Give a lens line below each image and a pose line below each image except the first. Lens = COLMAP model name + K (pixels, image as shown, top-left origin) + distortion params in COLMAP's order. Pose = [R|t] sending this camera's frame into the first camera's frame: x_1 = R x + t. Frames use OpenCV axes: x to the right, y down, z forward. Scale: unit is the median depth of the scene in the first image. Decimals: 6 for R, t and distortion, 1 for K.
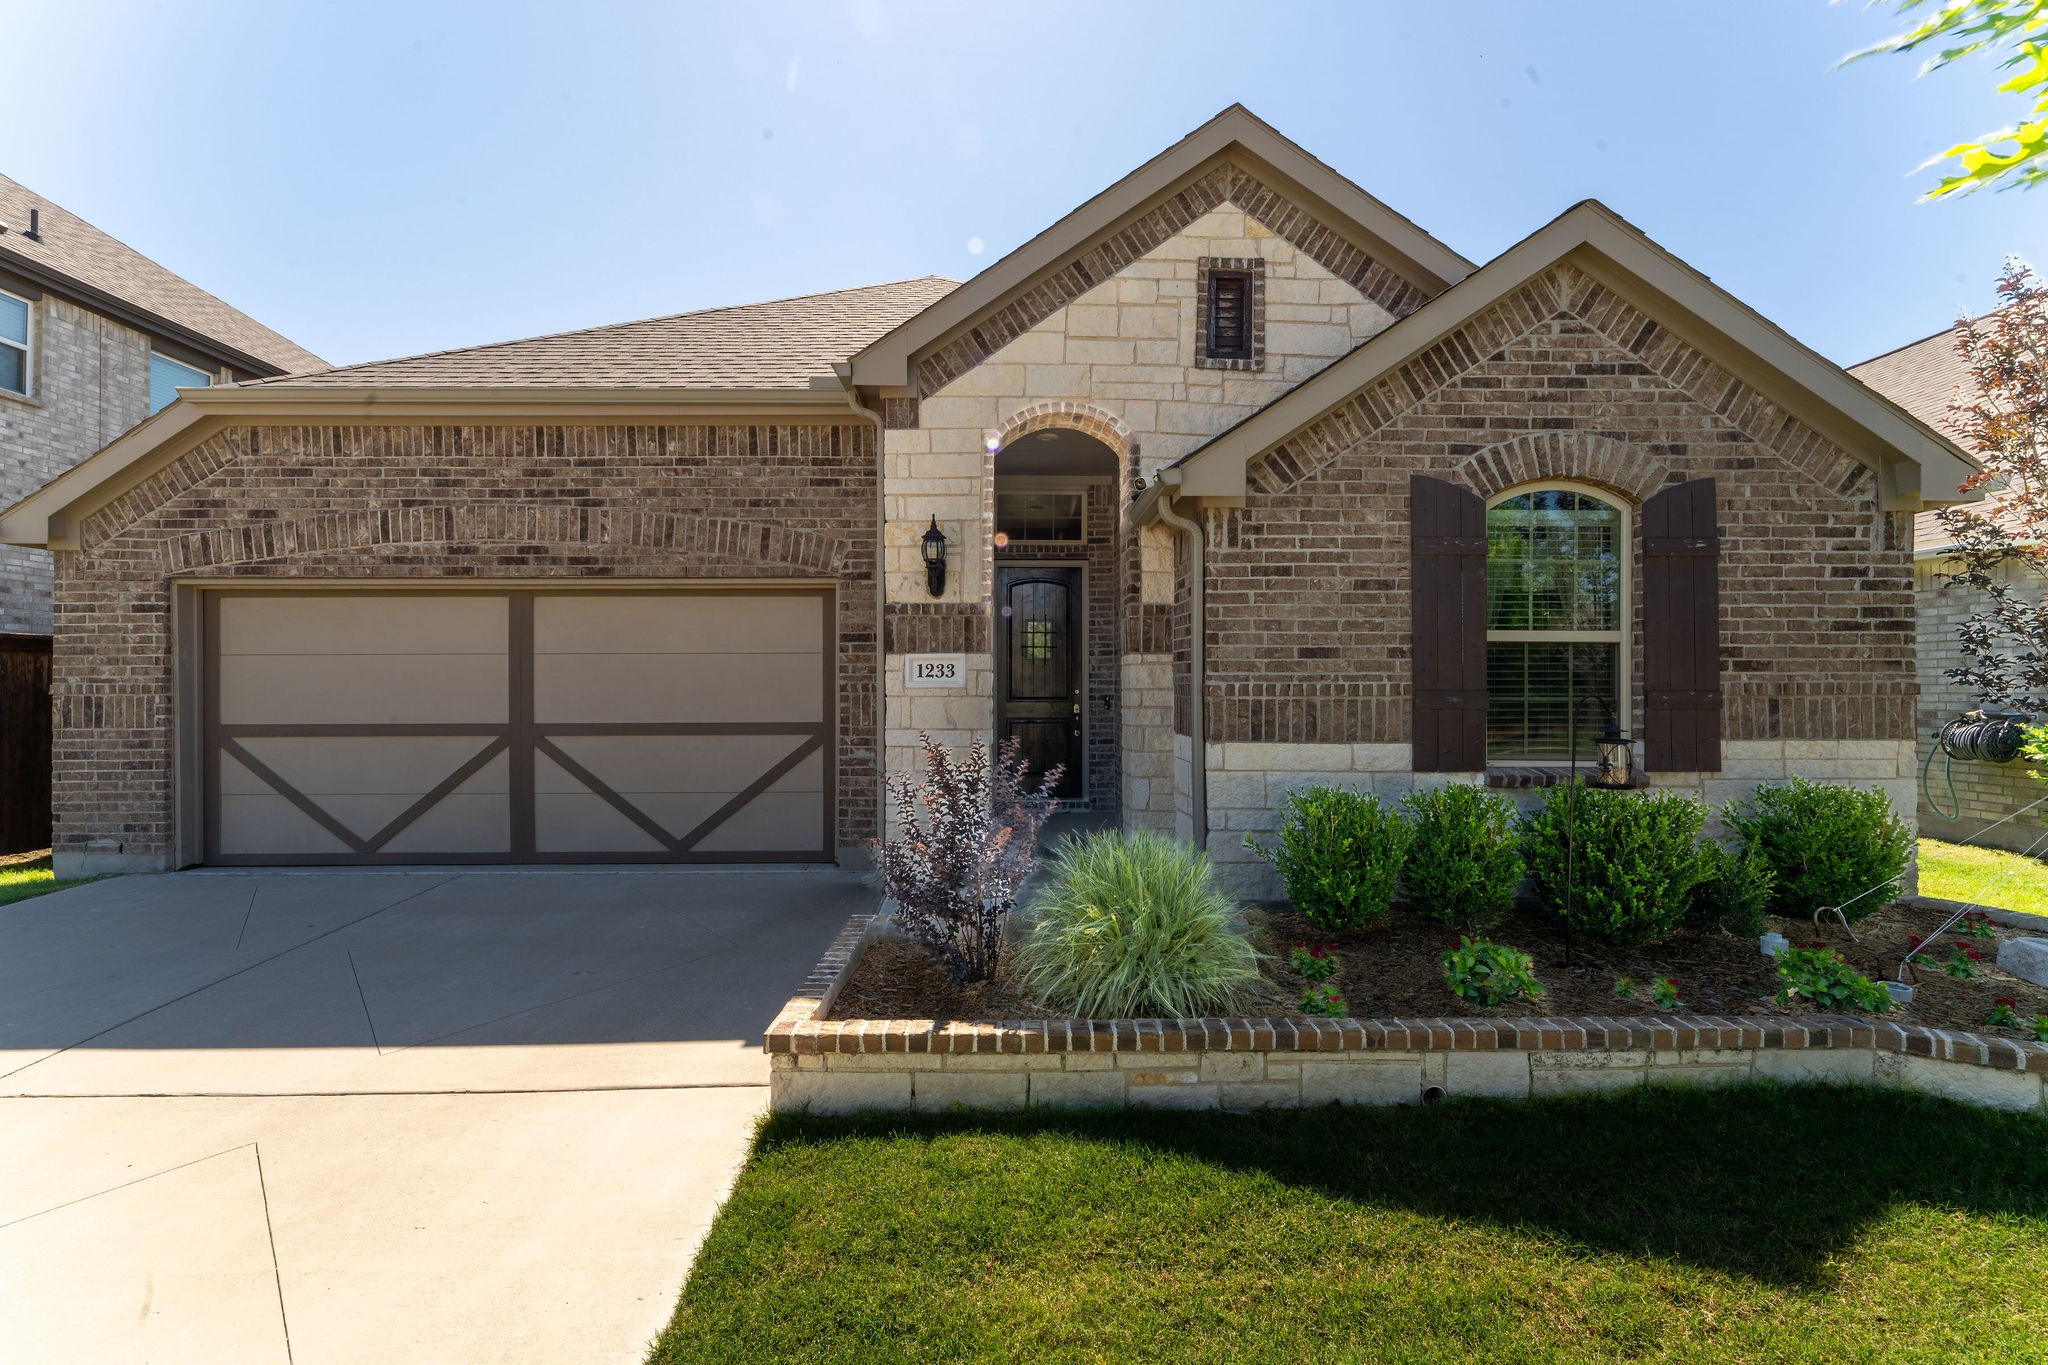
lens RADIAL K [[861.3, 0, 1024.0], [0, 861.3, 682.5], [0, 0, 1]] dist [-0.001422, 0.000099]
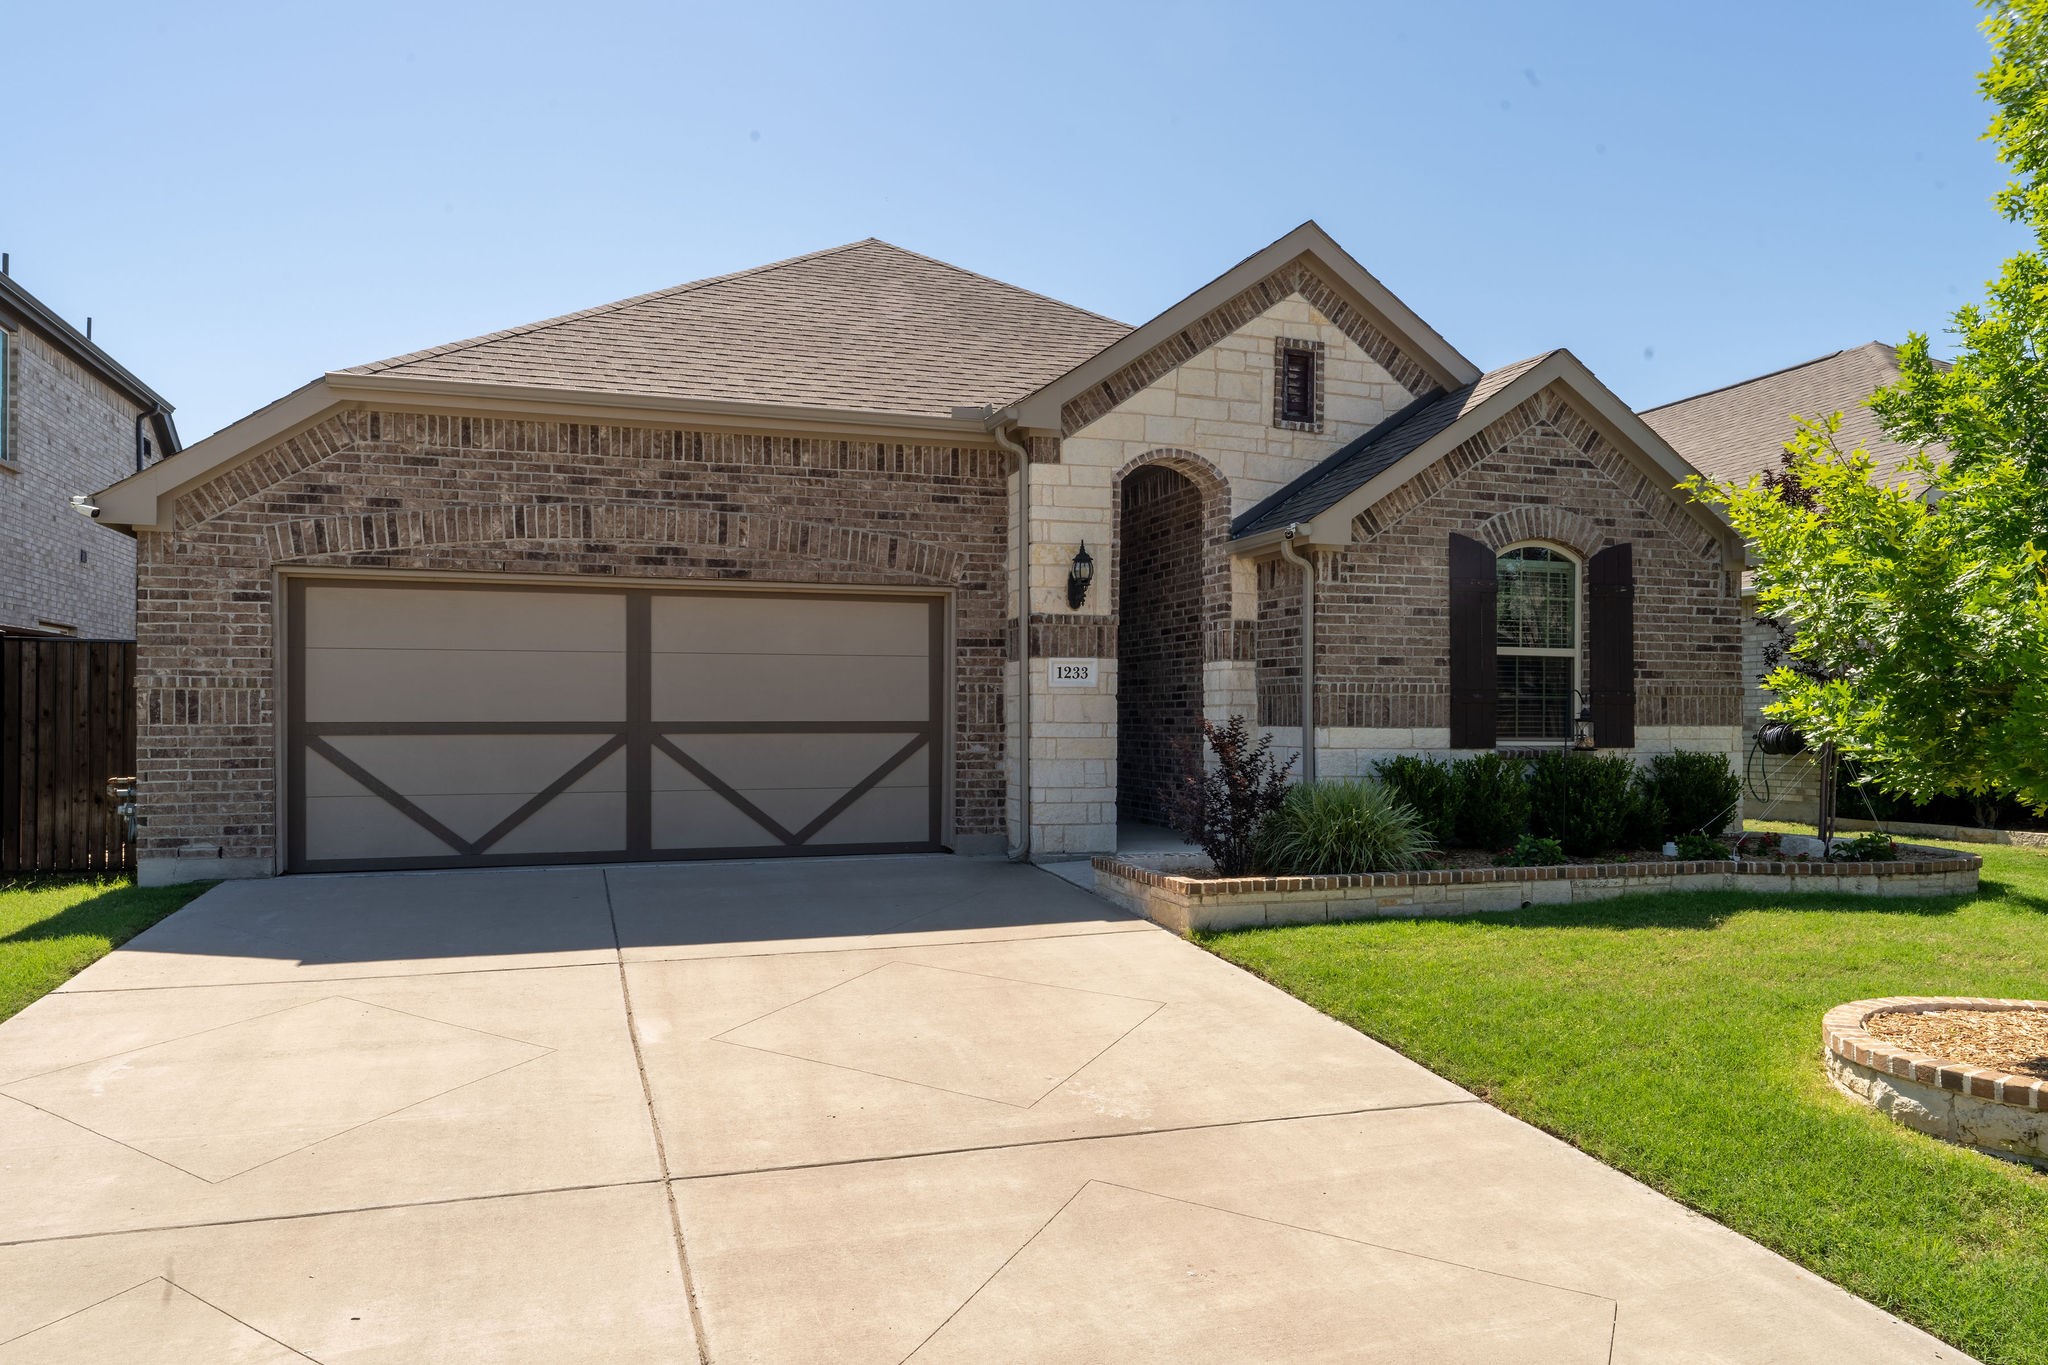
lens RADIAL K [[1316.0, 0, 1013.5], [0, 1316.0, 715.9], [0, 0, 1]] dist [0.004717, -0.002757]
pose [[0.956145, 0.002916, 0.292880, -0.700266], [-0.003145, 0.999995, 0.000310, 0.044591], [-0.292877, -0.001218, 0.956149, -0.678716]]
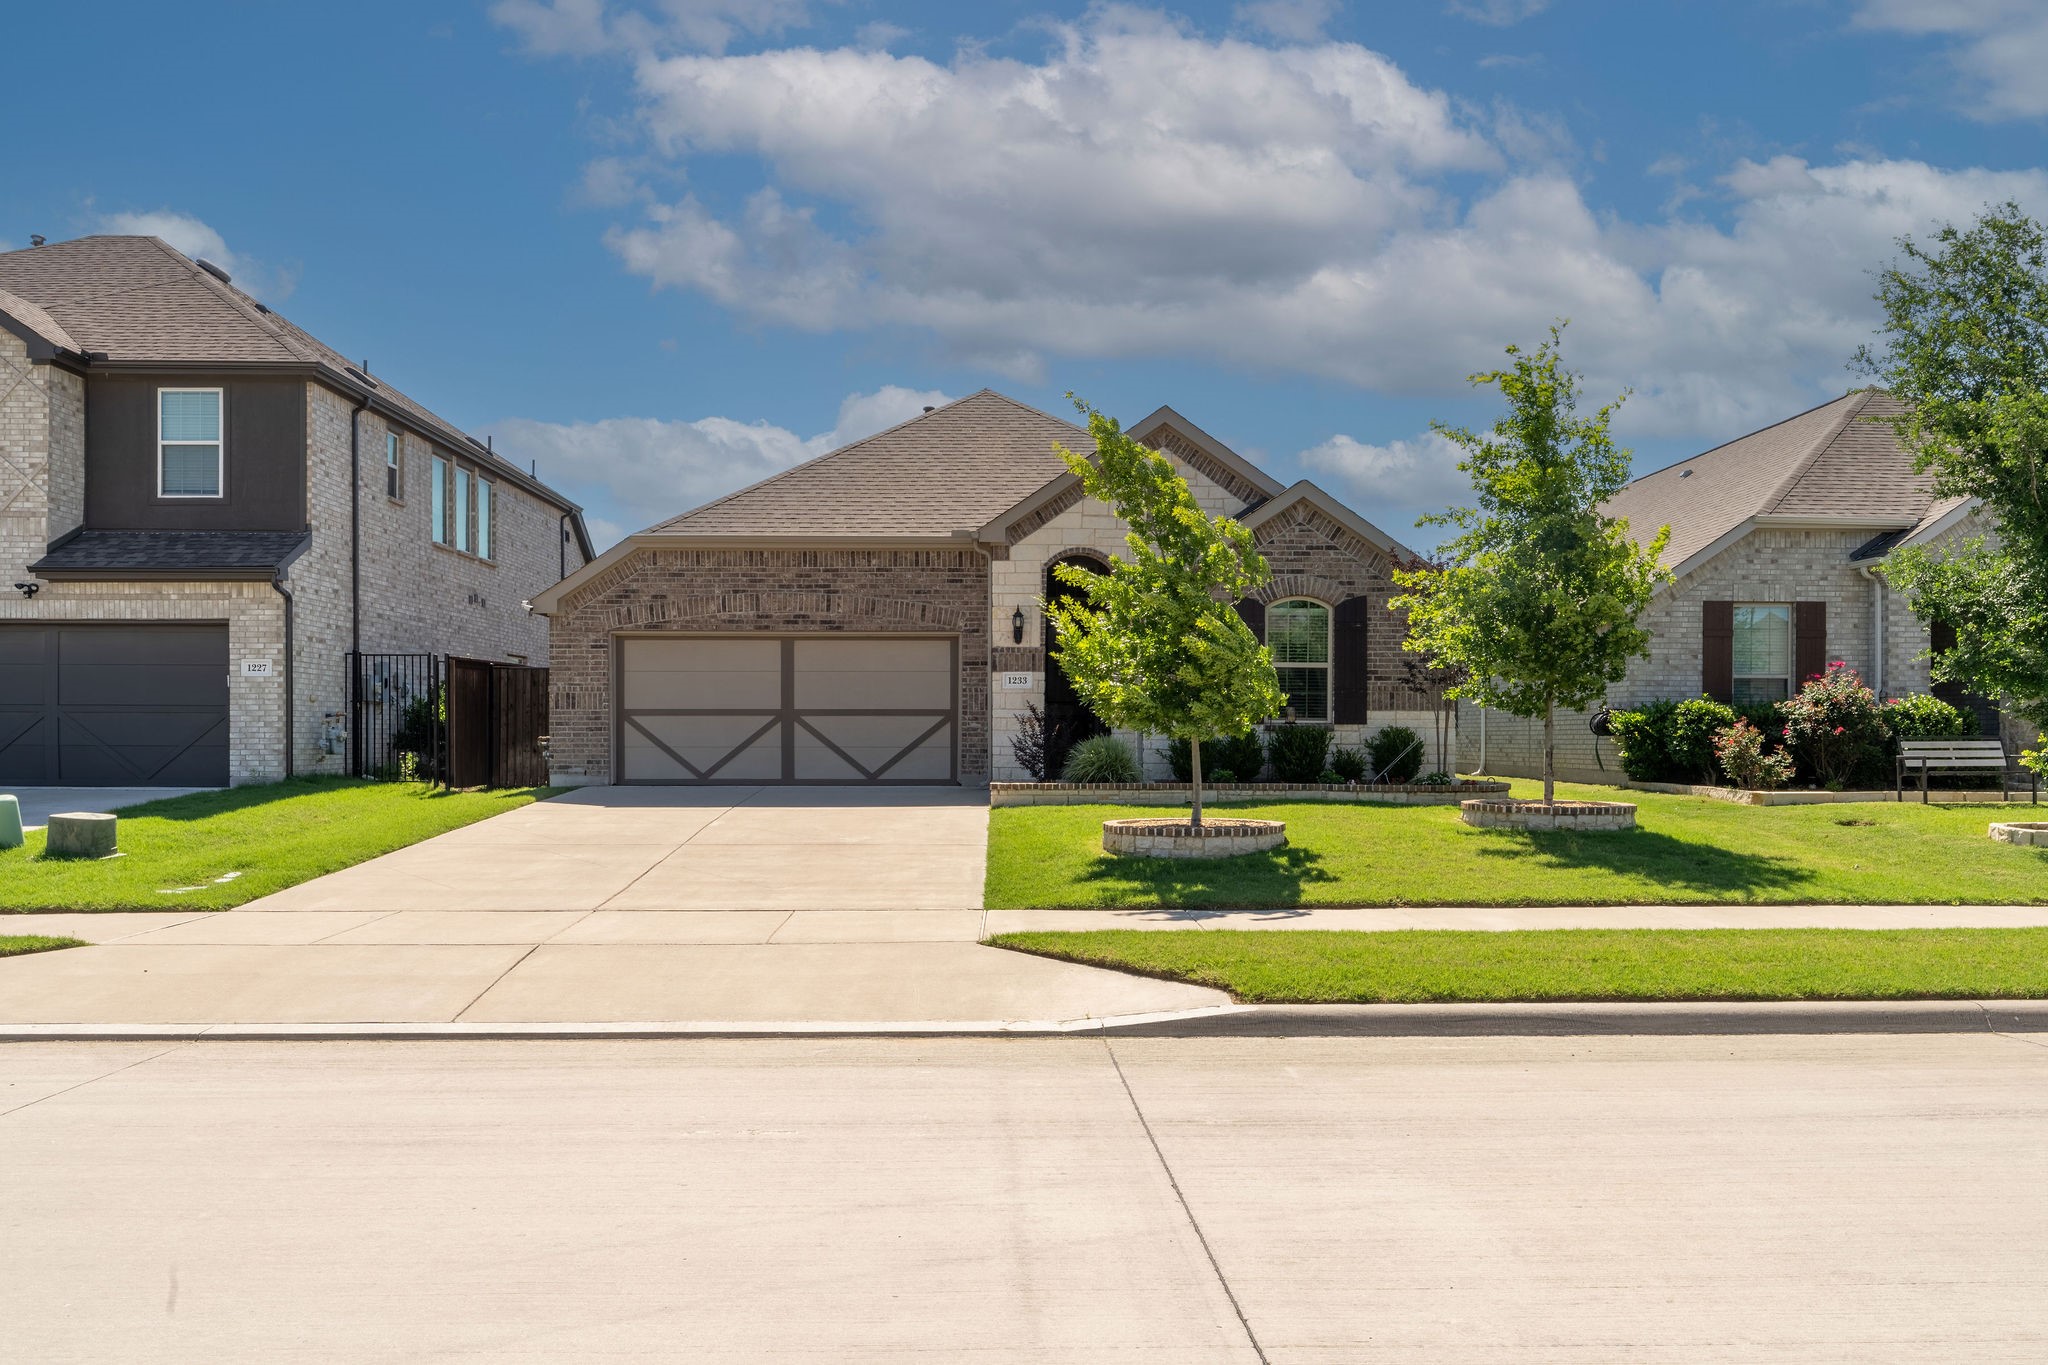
lens RADIAL K [[1474.5, 0, 1030.4], [0, 1474.5, 735.3], [0, 0, 1]] dist [0.010389, 0.000800]
pose [[0.999985, 0.003634, 0.004125, -0.085880], [-0.003659, 0.999976, 0.005919, 0.094755], [-0.004103, -0.005934, 0.999974, -2.463207]]
